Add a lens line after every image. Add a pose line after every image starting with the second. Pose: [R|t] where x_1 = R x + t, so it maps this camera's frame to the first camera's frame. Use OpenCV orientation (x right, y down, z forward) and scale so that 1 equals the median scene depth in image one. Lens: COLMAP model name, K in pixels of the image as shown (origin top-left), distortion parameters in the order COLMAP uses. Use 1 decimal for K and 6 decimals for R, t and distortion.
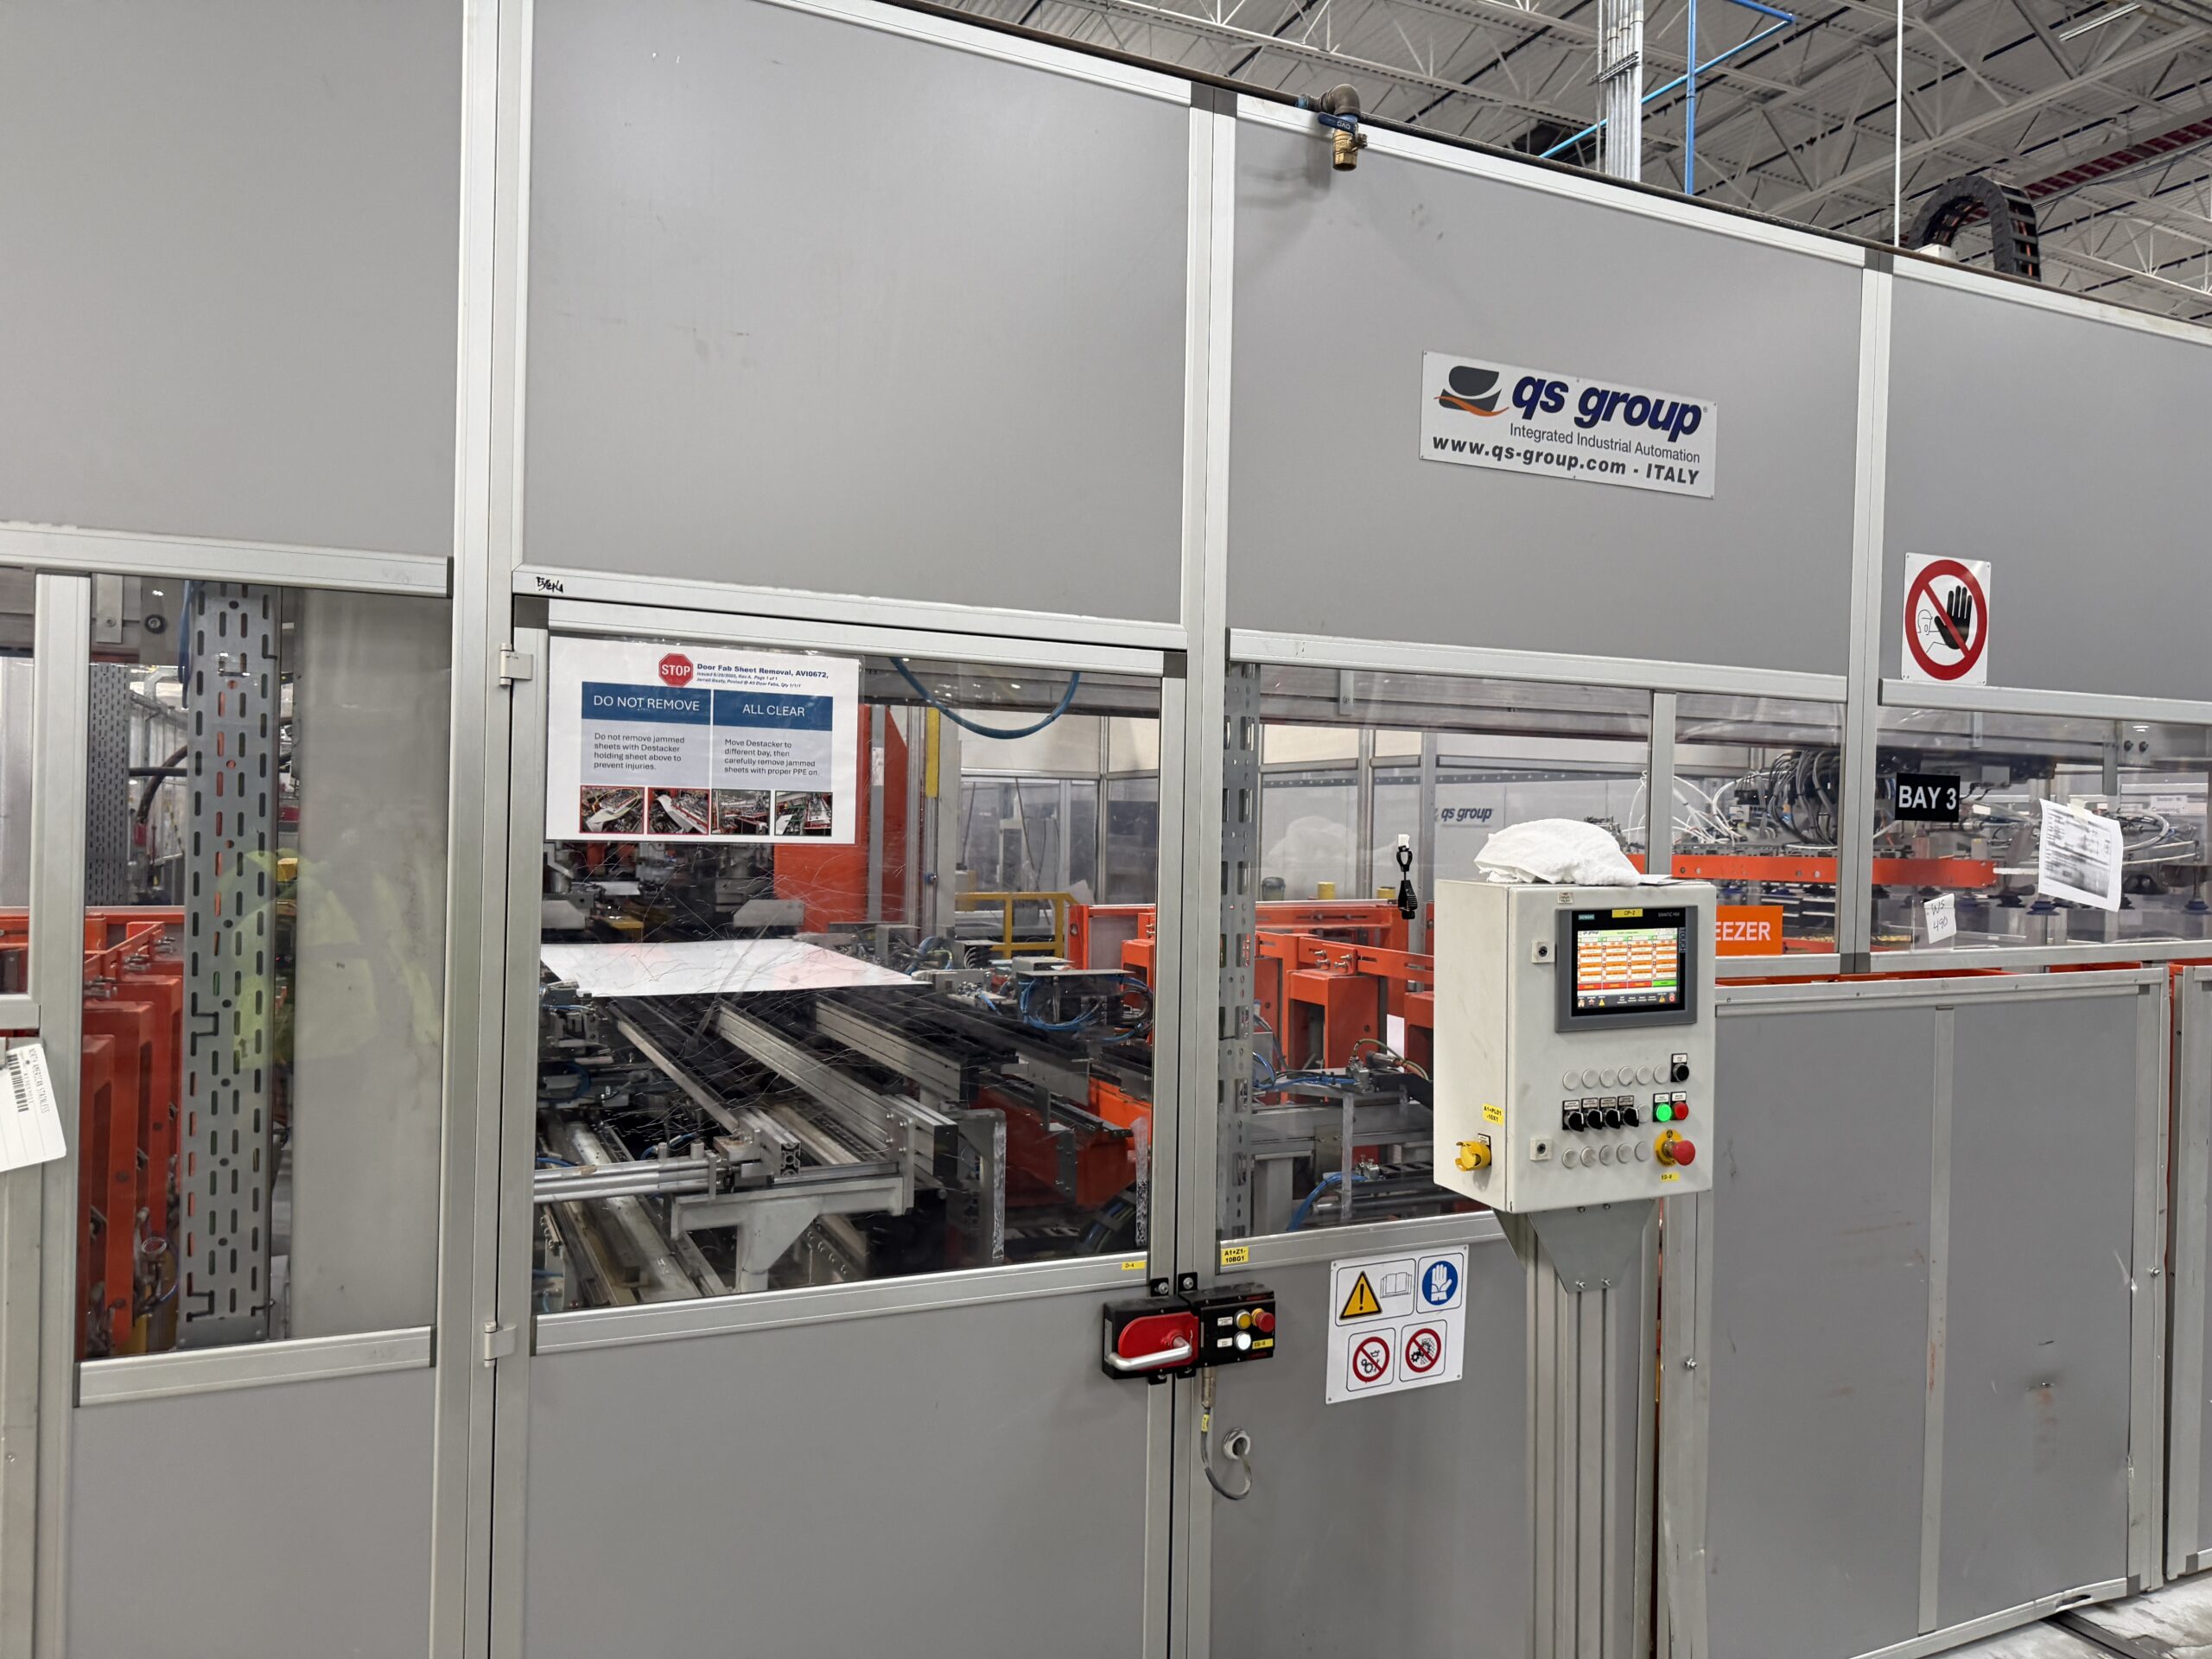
lens RADIAL K [[1491.8, 0, 1106.0], [0, 1491.8, 829.5], [0, 0, 1]] dist [0.152075, -0.245935]
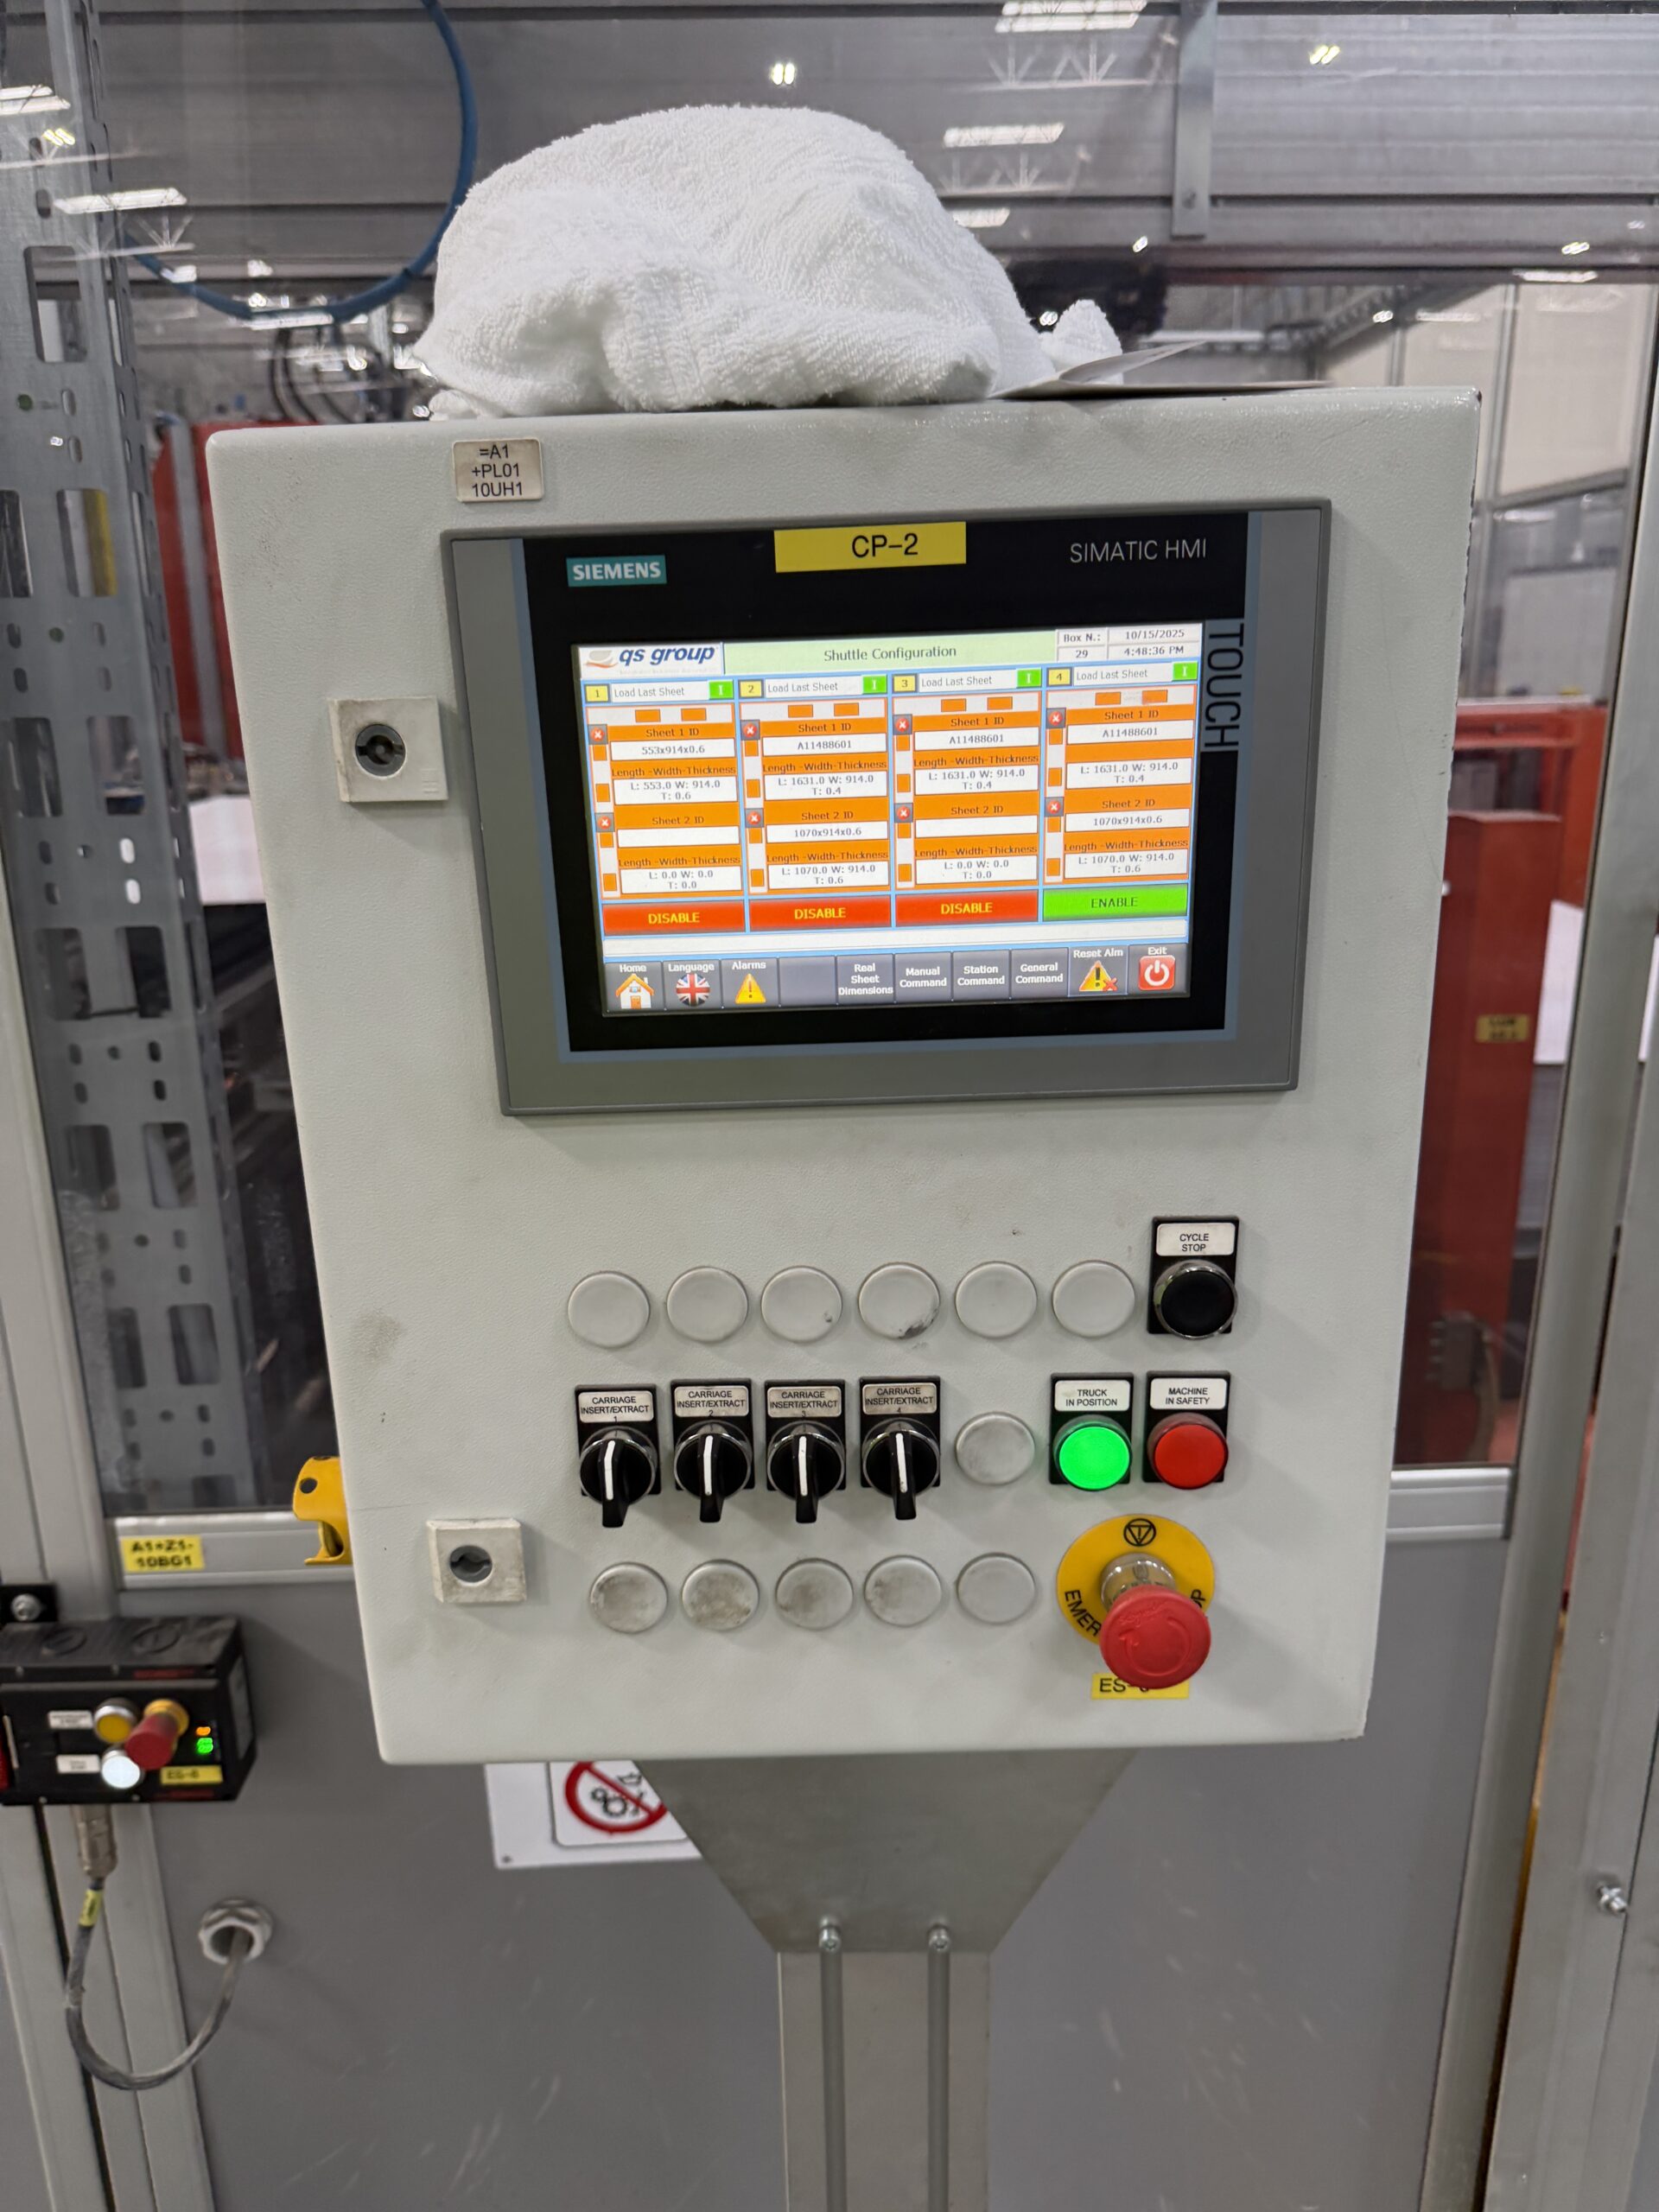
lens RADIAL K [[1491.8, 0, 829.5], [0, 1491.8, 1106.0], [0, 0, 1]] dist [0.152075, -0.245935]
pose [[0.912980, 0.081333, -0.399816, 0.419549], [0.032702, 0.962189, 0.270411, 0.070990], [0.406692, -0.259955, 0.875800, 0.796649]]
